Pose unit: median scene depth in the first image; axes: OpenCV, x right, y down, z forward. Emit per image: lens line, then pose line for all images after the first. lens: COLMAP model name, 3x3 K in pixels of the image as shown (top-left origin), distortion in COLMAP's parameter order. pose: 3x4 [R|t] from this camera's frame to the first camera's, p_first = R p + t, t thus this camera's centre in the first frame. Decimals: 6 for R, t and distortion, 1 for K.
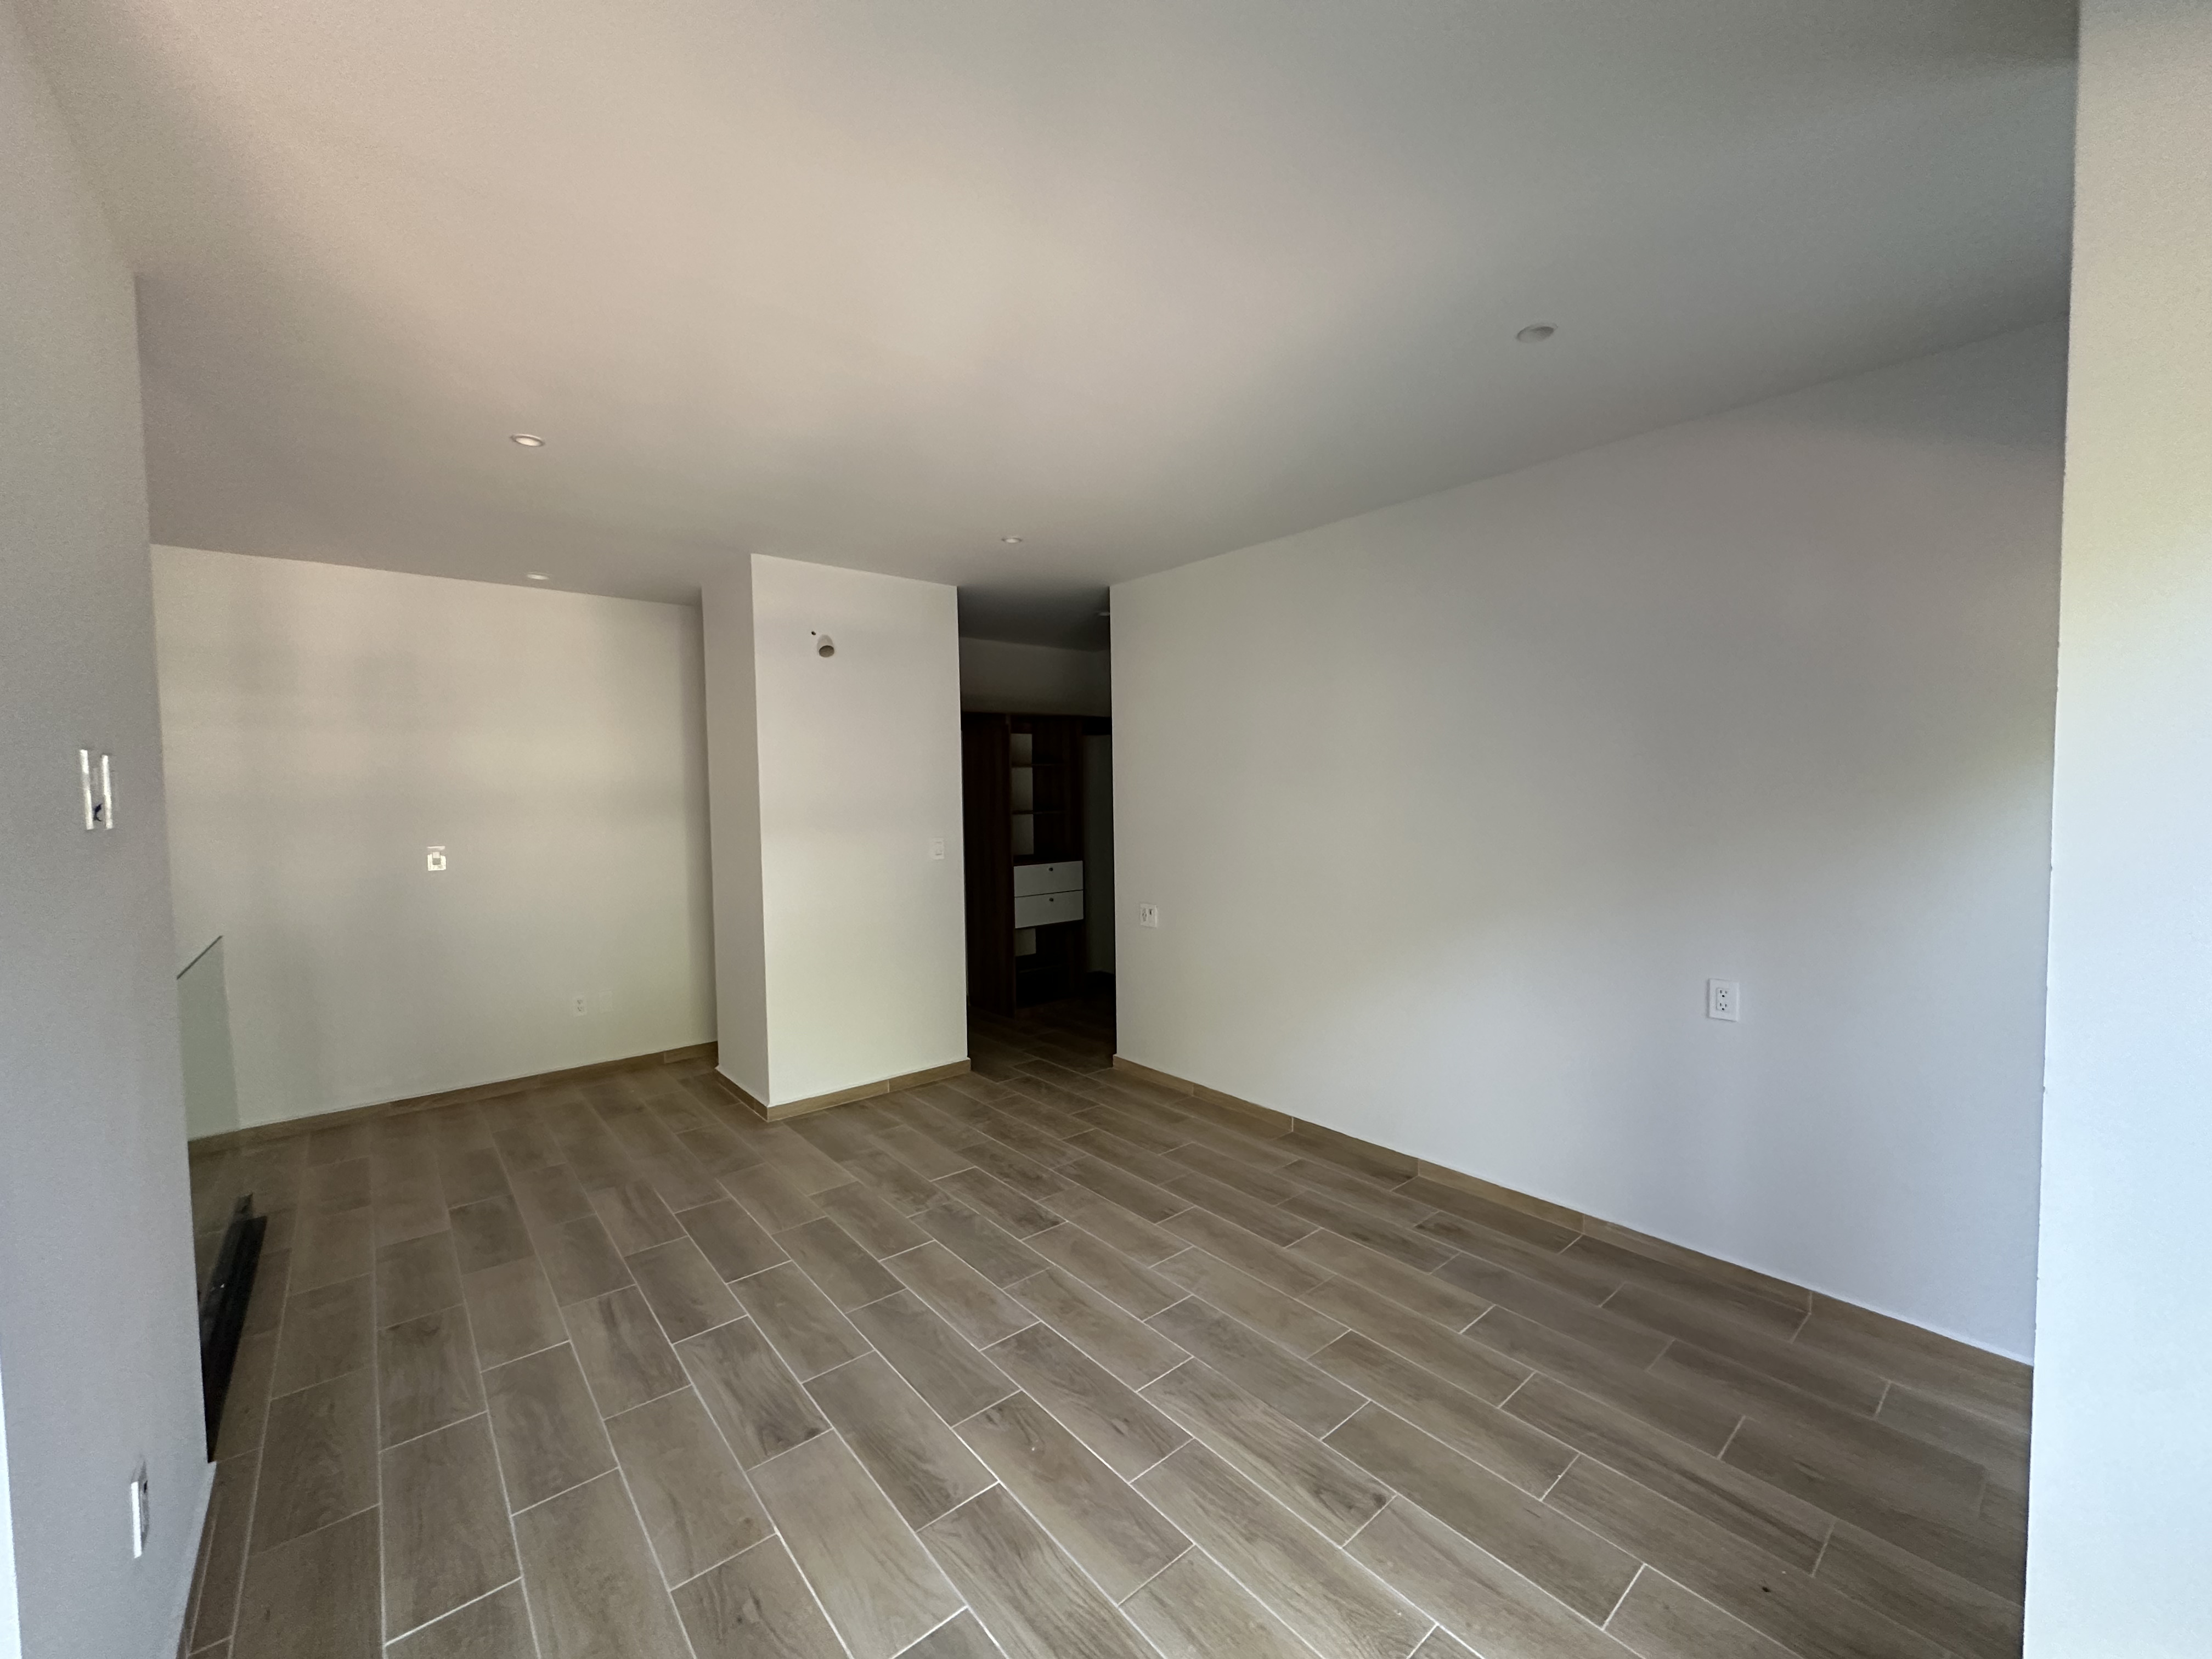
lens RADIAL K [[892.8, 0, 1125.2], [0, 892.8, 822.0], [0, 0, 1]] dist [0.001857, 0.000579]
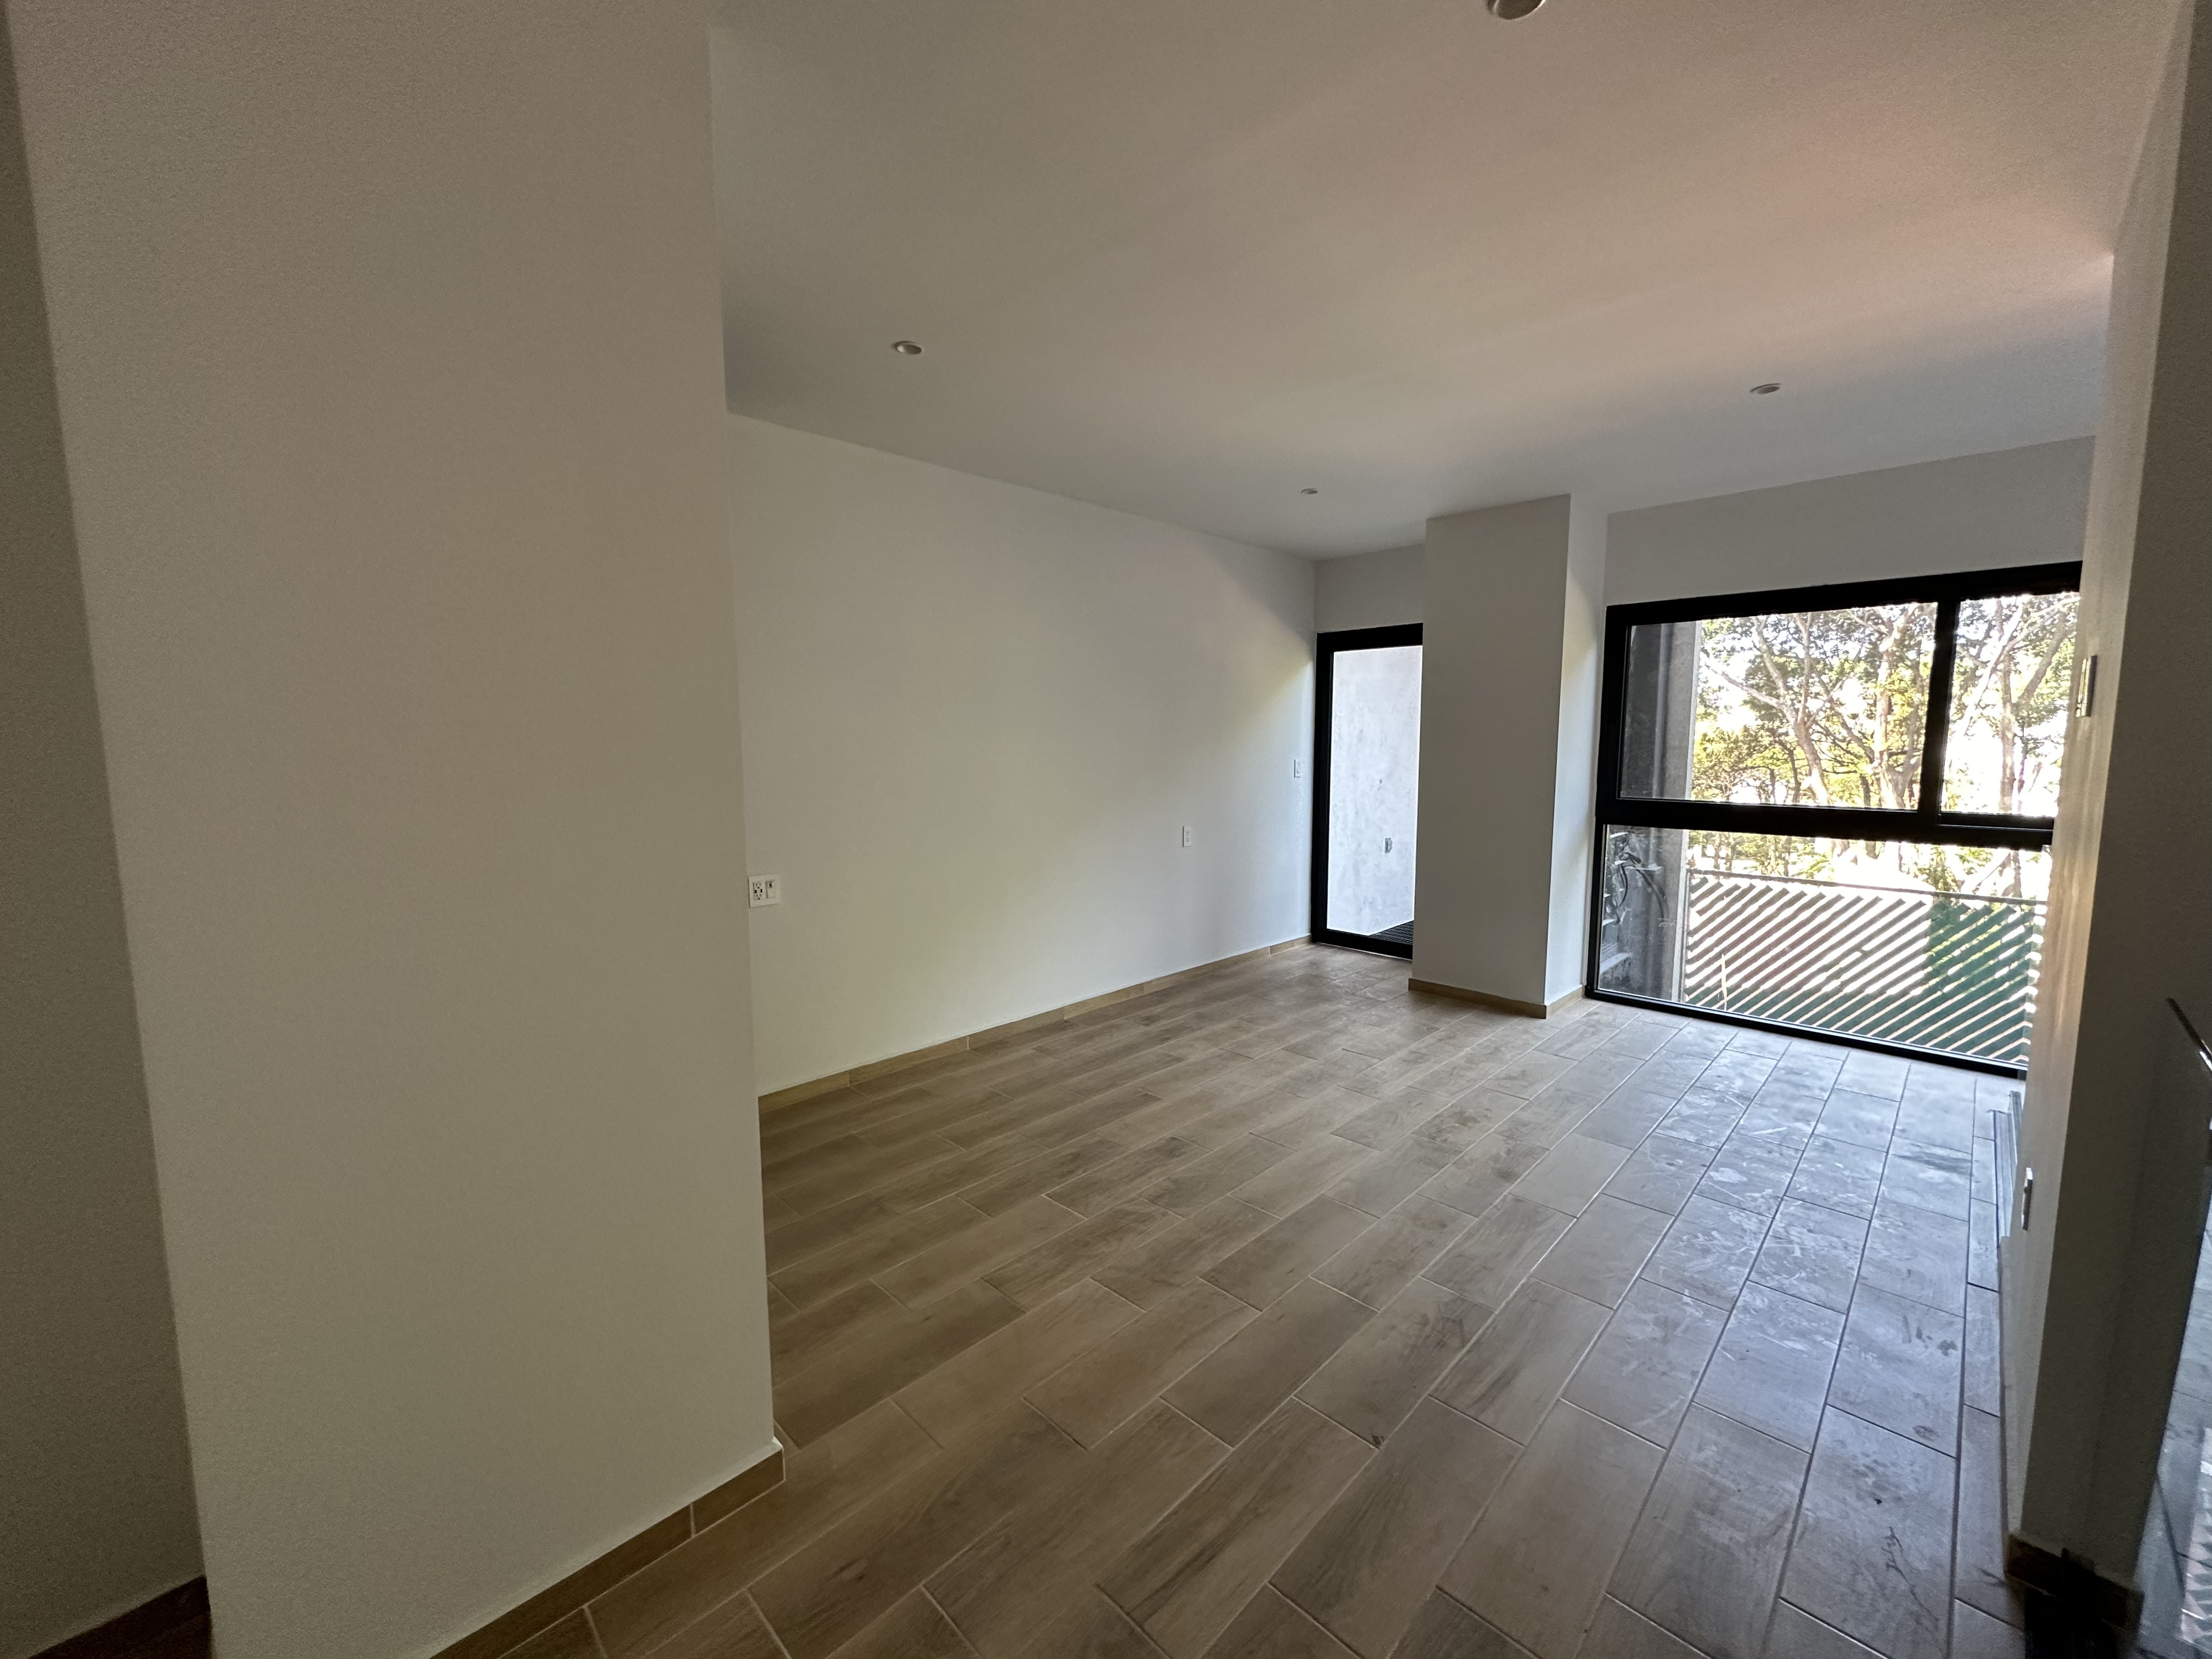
lens RADIAL K [[892.8, 0, 1088.2], [0, 892.8, 829.6], [0, 0, 1]] dist [0.001857, 0.000579]
pose [[-0.071072, -0.089945, 0.993408, -1.096899], [0.042587, 0.994744, 0.093113, -0.002983], [-0.996562, 0.048924, -0.066868, 1.192123]]
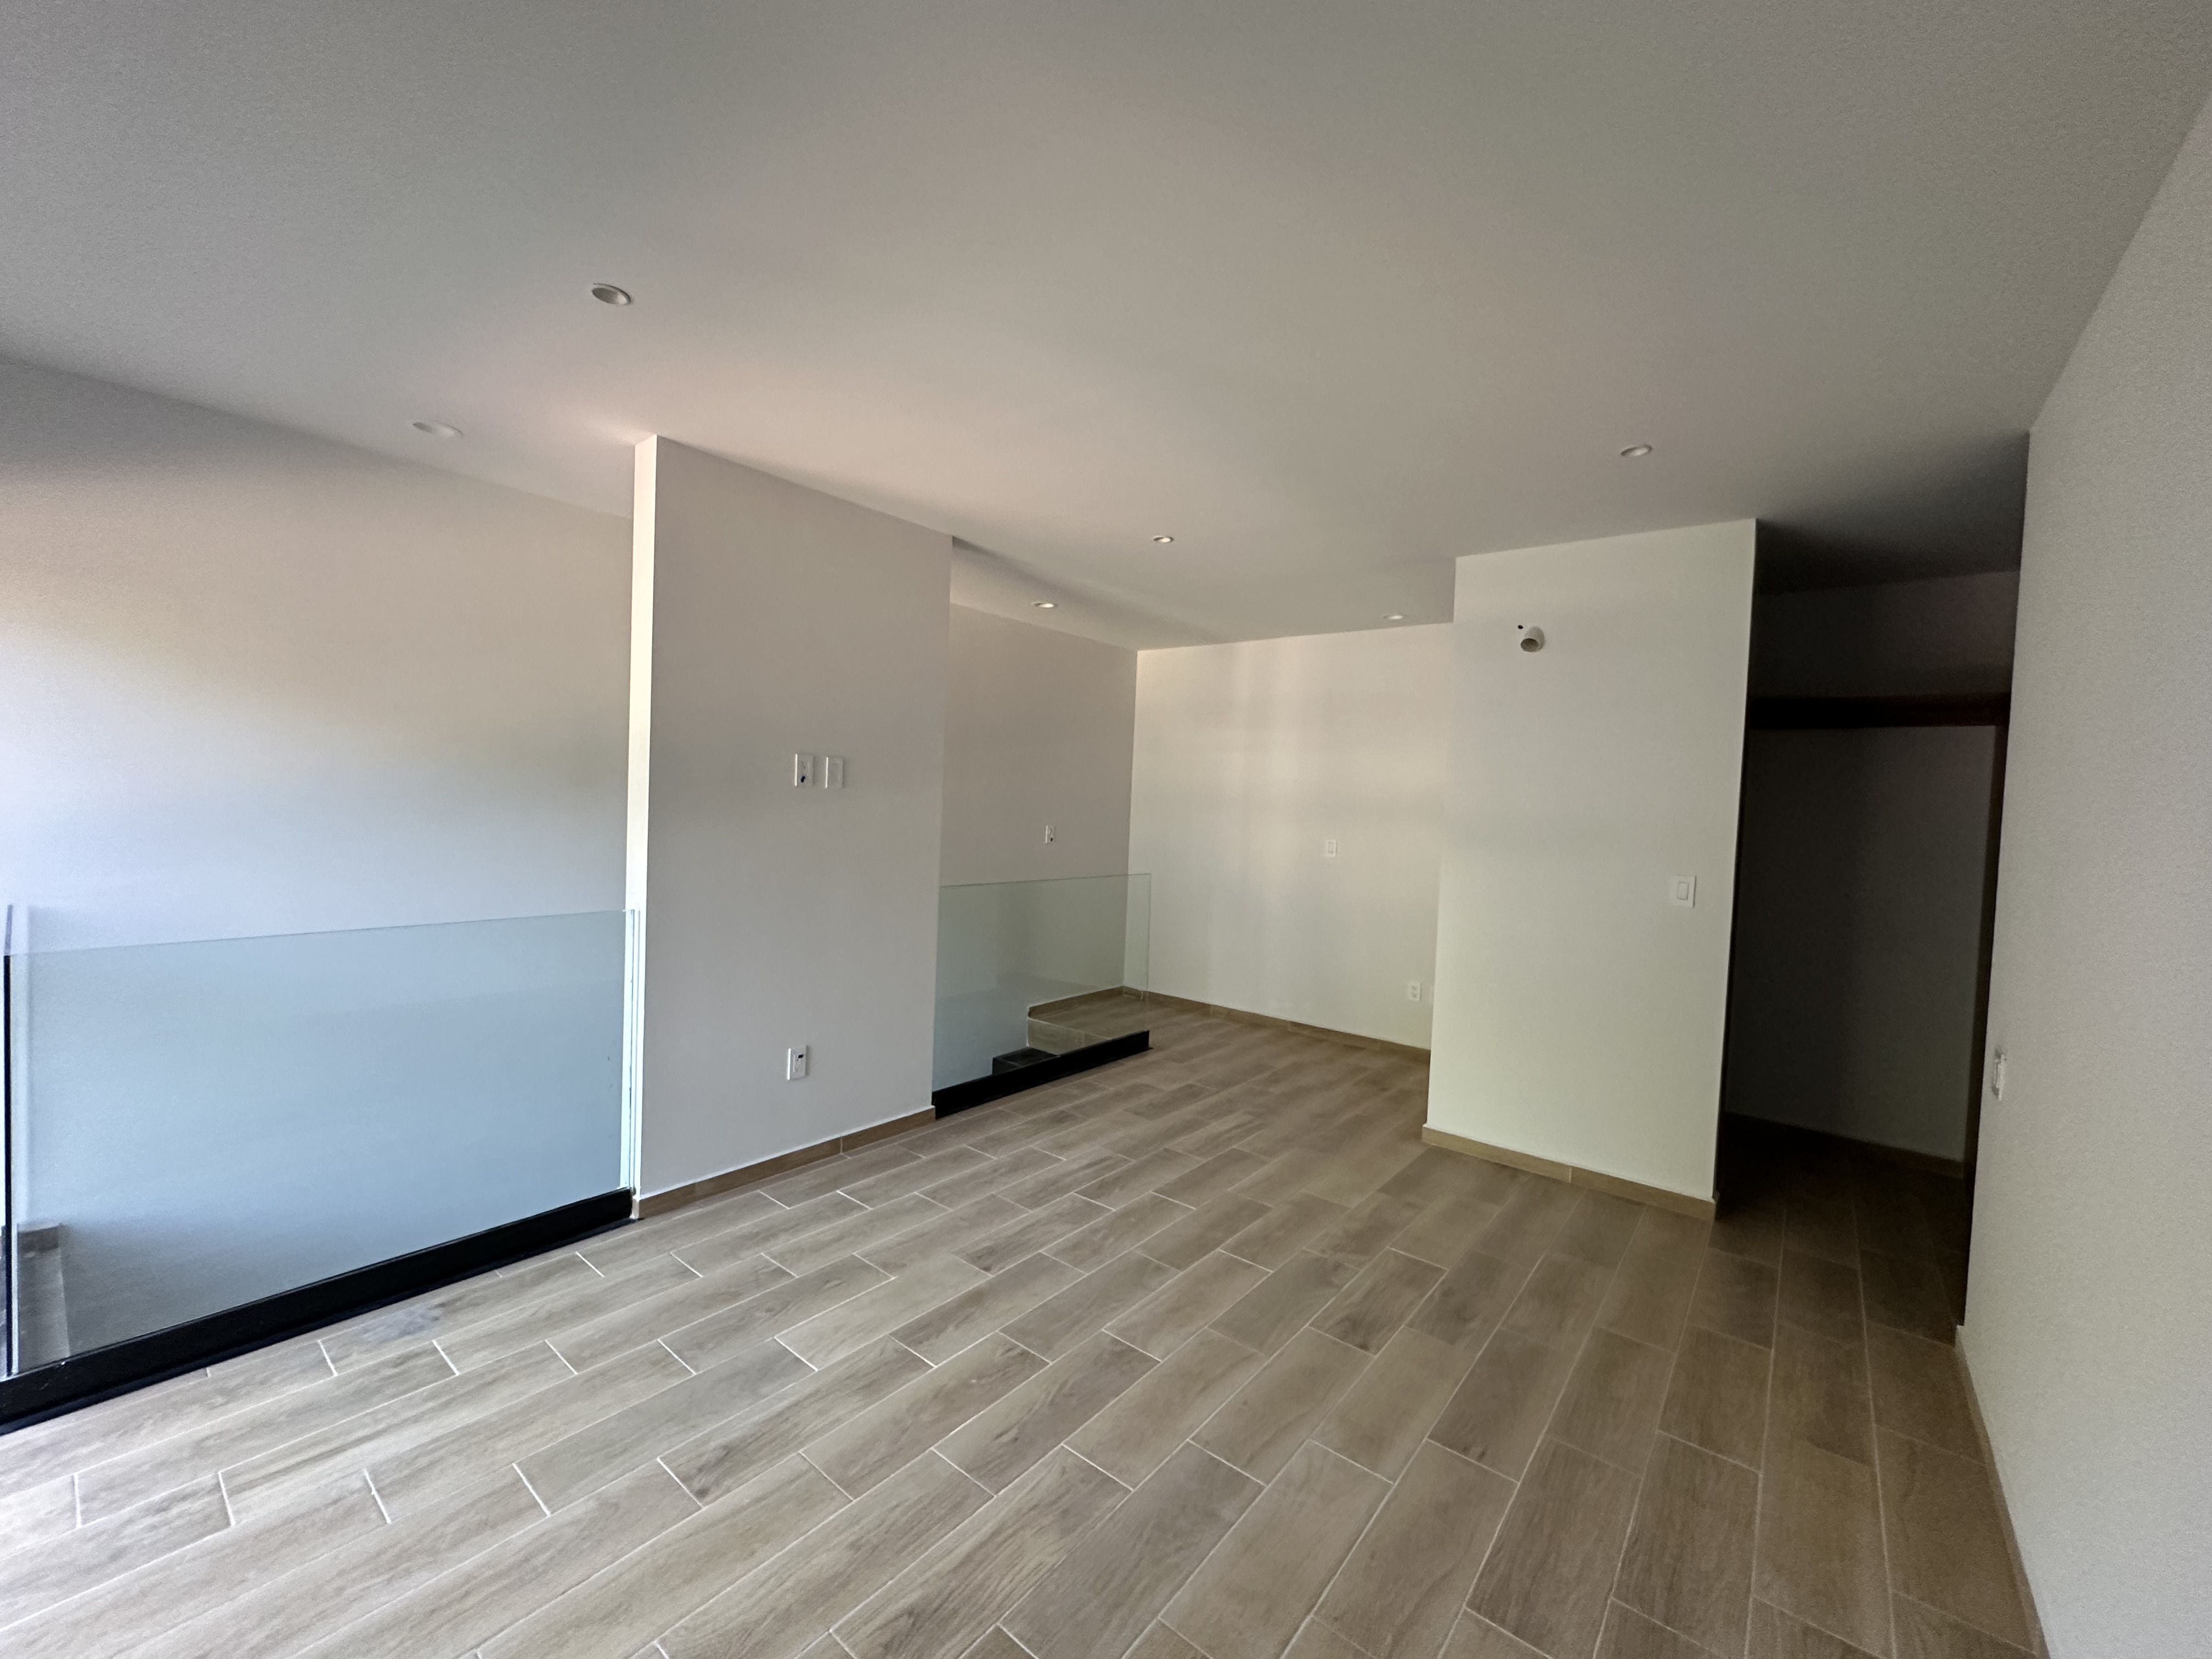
lens RADIAL K [[892.8, 0, 1079.1], [0, 892.8, 809.5], [0, 0, 1]] dist [0.001857, 0.000579]
pose [[0.163170, 0.034423, -0.985997, 0.661372], [-0.082217, 0.996389, 0.021180, -0.017192], [0.983166, 0.077609, 0.165411, 0.611143]]
